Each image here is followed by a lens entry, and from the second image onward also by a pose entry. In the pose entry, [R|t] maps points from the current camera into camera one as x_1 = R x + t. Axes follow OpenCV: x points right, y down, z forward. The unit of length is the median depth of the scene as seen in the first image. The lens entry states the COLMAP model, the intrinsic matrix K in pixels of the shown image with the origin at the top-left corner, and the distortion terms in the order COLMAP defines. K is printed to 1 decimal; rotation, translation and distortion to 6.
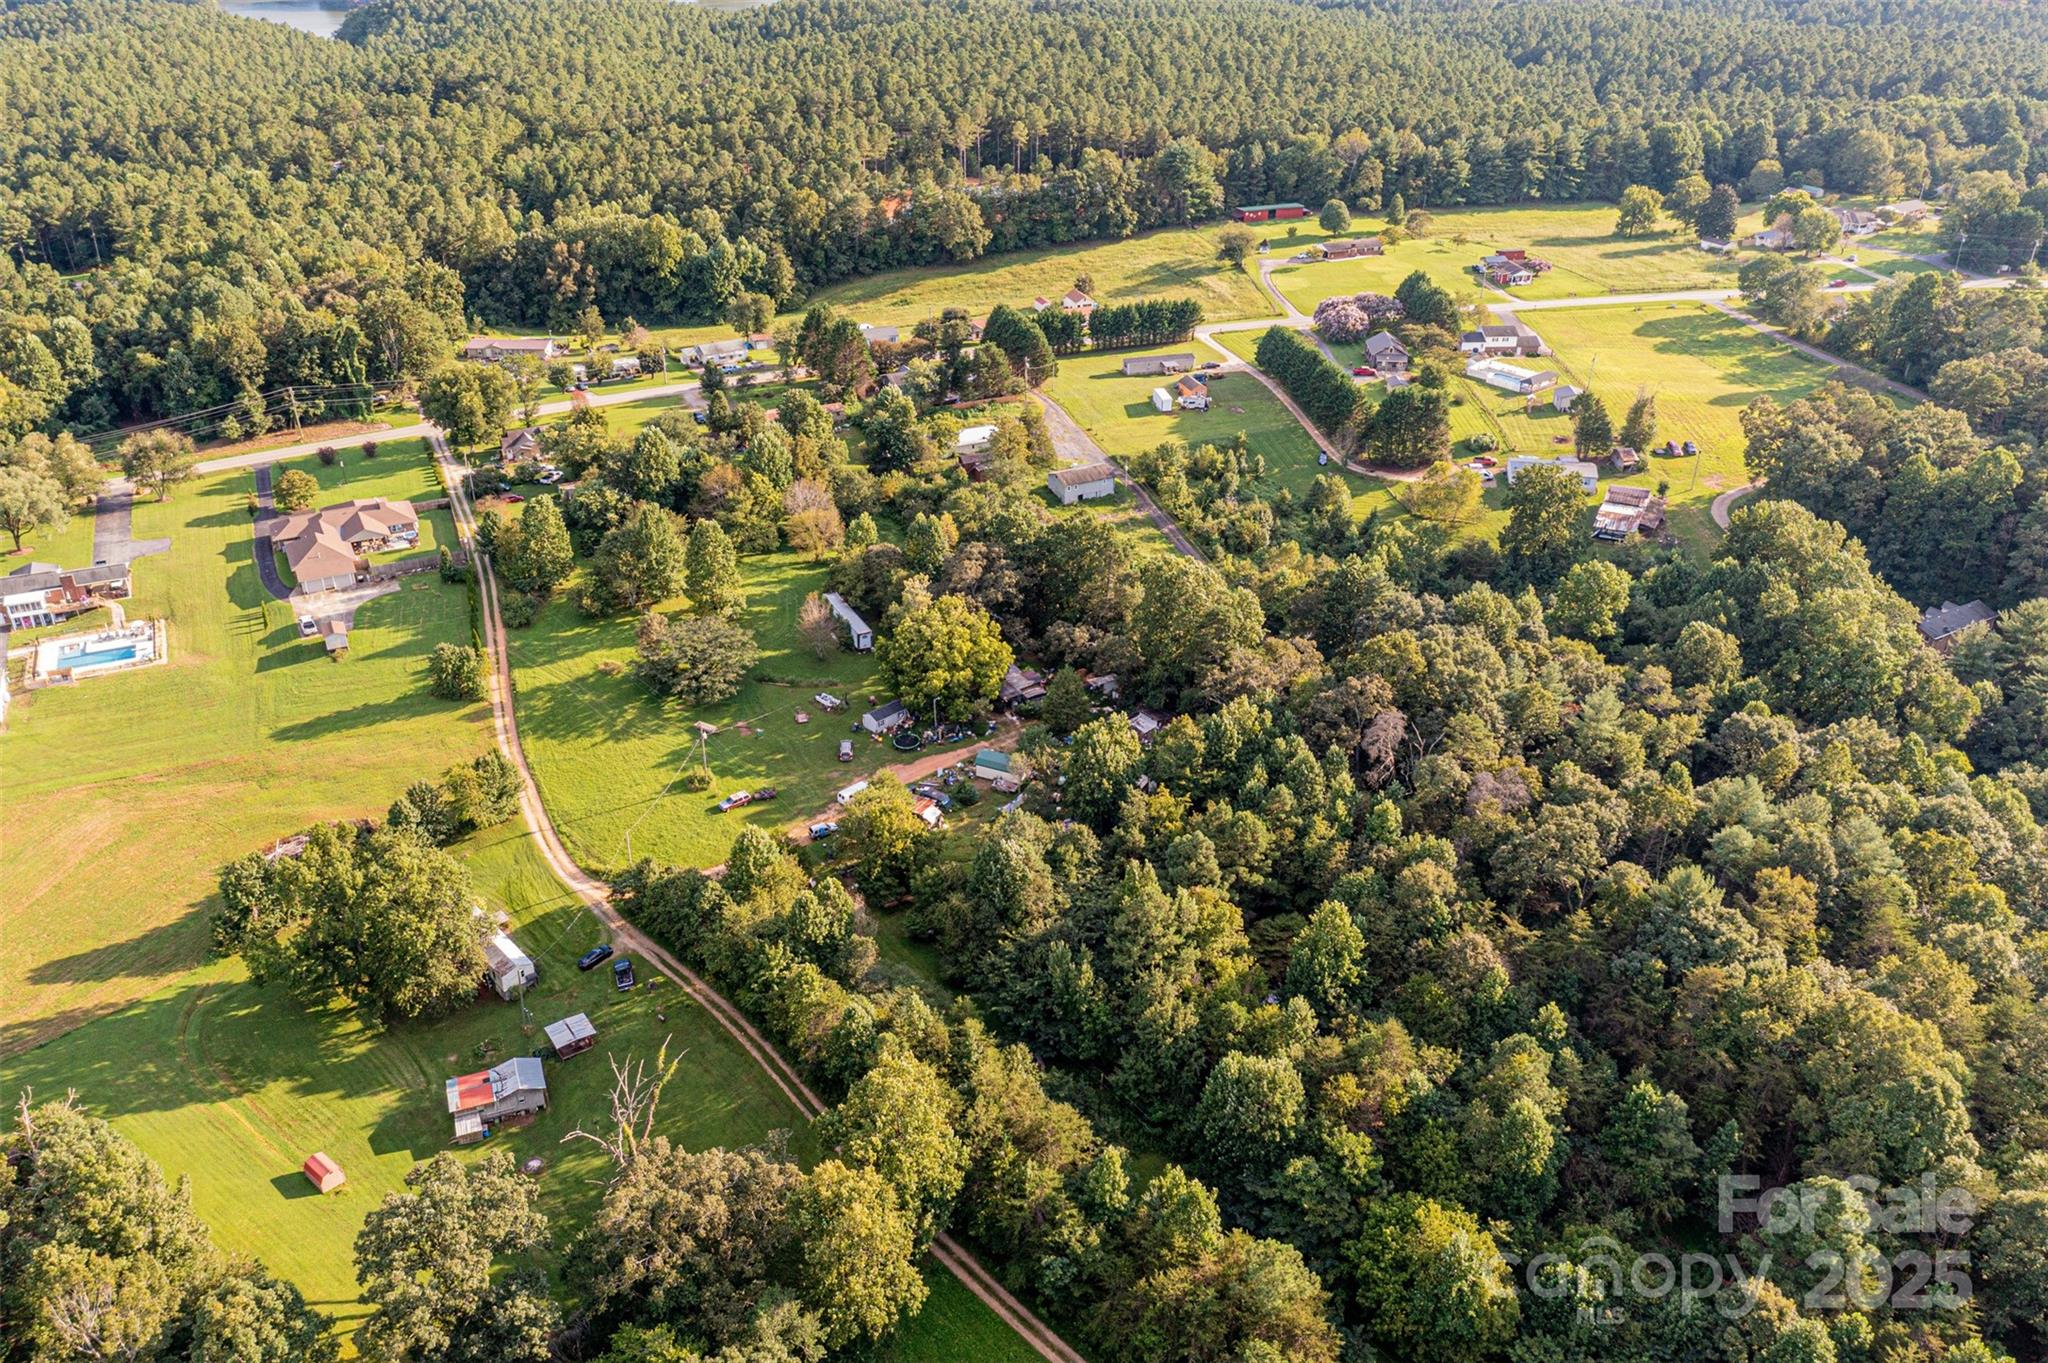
lens RADIAL K [[1614.1, 0, 1018.8], [0, 1614.1, 742.8], [0, 0, 1]] dist [0.006121, 0.016150]
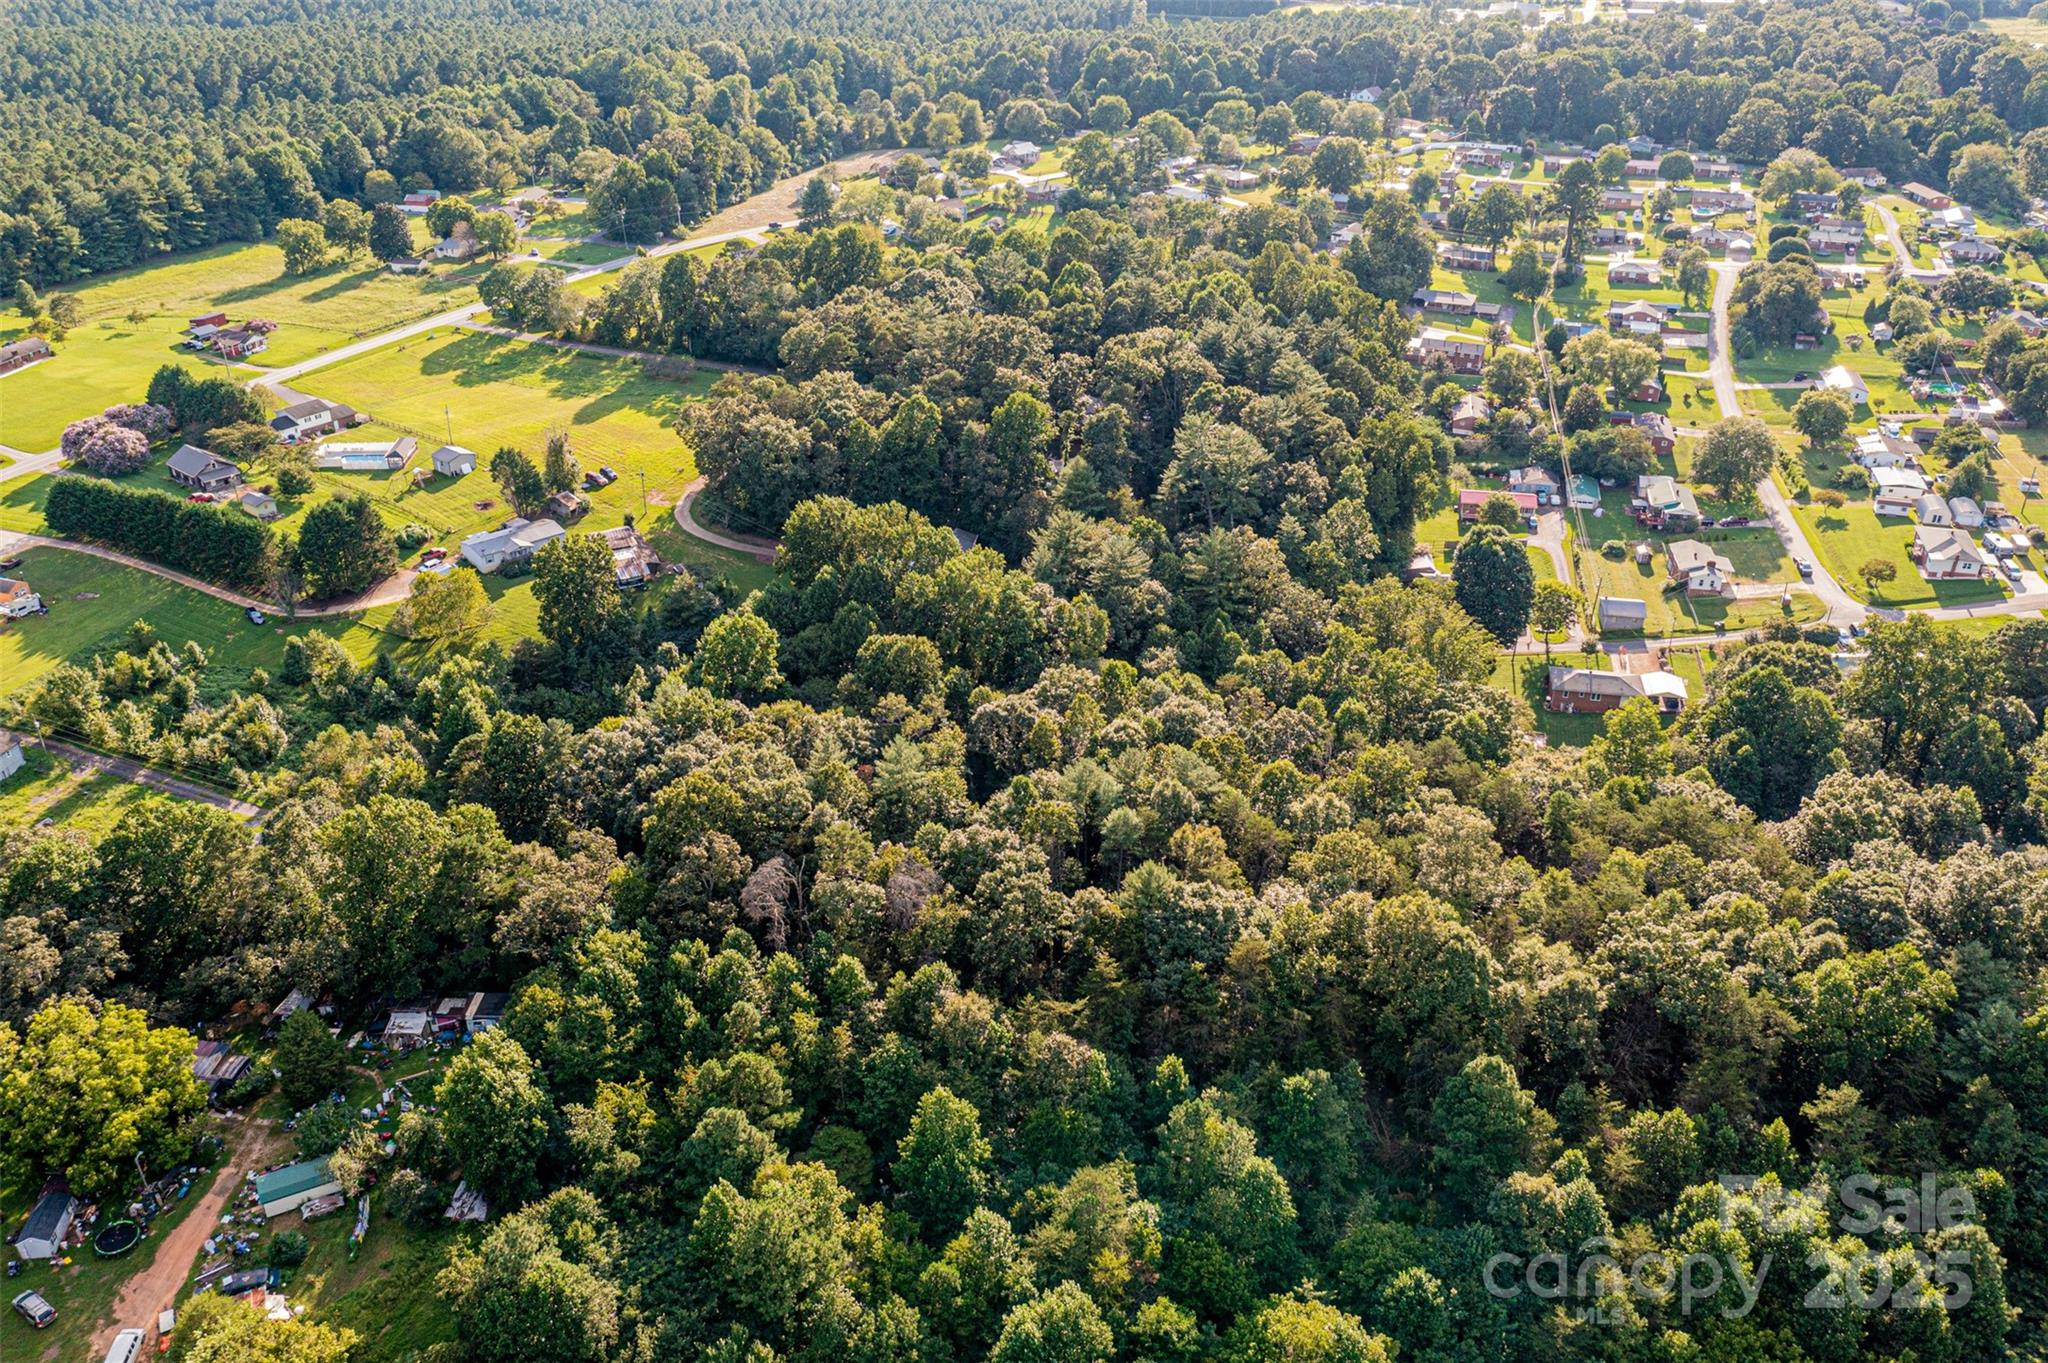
lens RADIAL K [[1614.1, 0, 1018.8], [0, 1614.1, 742.8], [0, 0, 1]] dist [0.006121, 0.016150]
pose [[0.601192, -0.400433, 0.691536, -0.164912], [0.397348, 0.900620, 0.176065, -0.111546], [-0.693313, 0.168931, 0.700556, 0.190757]]
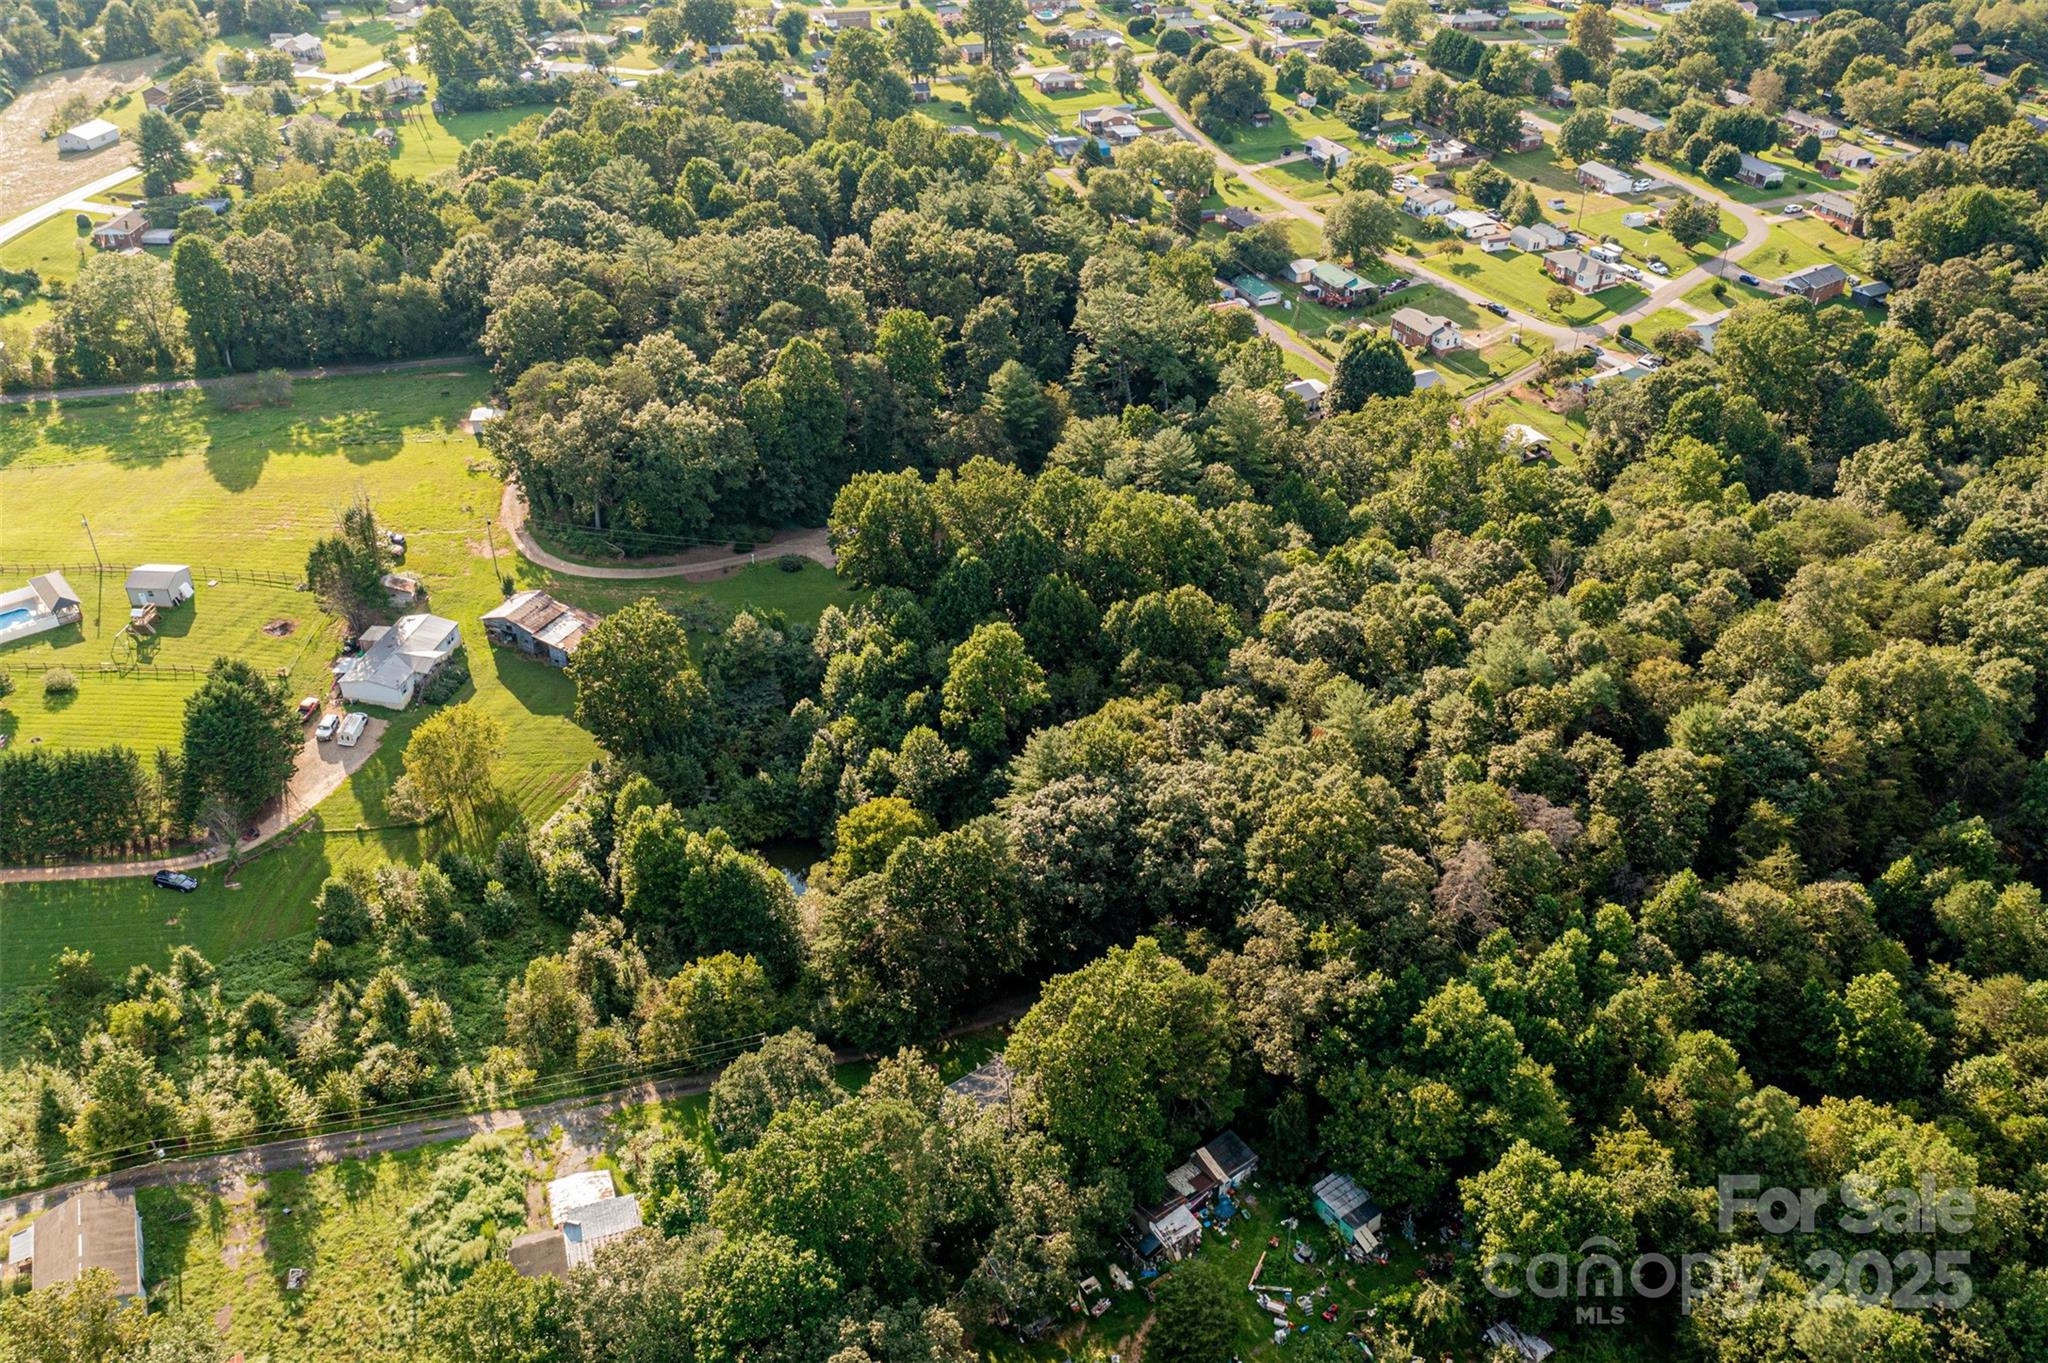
lens RADIAL K [[1626.5, 0, 1024.0], [0, 1626.5, 681.5], [0, 0, 1]] dist [0.001852, 0.014252]
pose [[-0.022226, -0.550853, 0.834306, -0.235378], [0.493333, 0.719792, 0.488387, -0.354585], [-0.869557, 0.422445, 0.255756, 0.600292]]
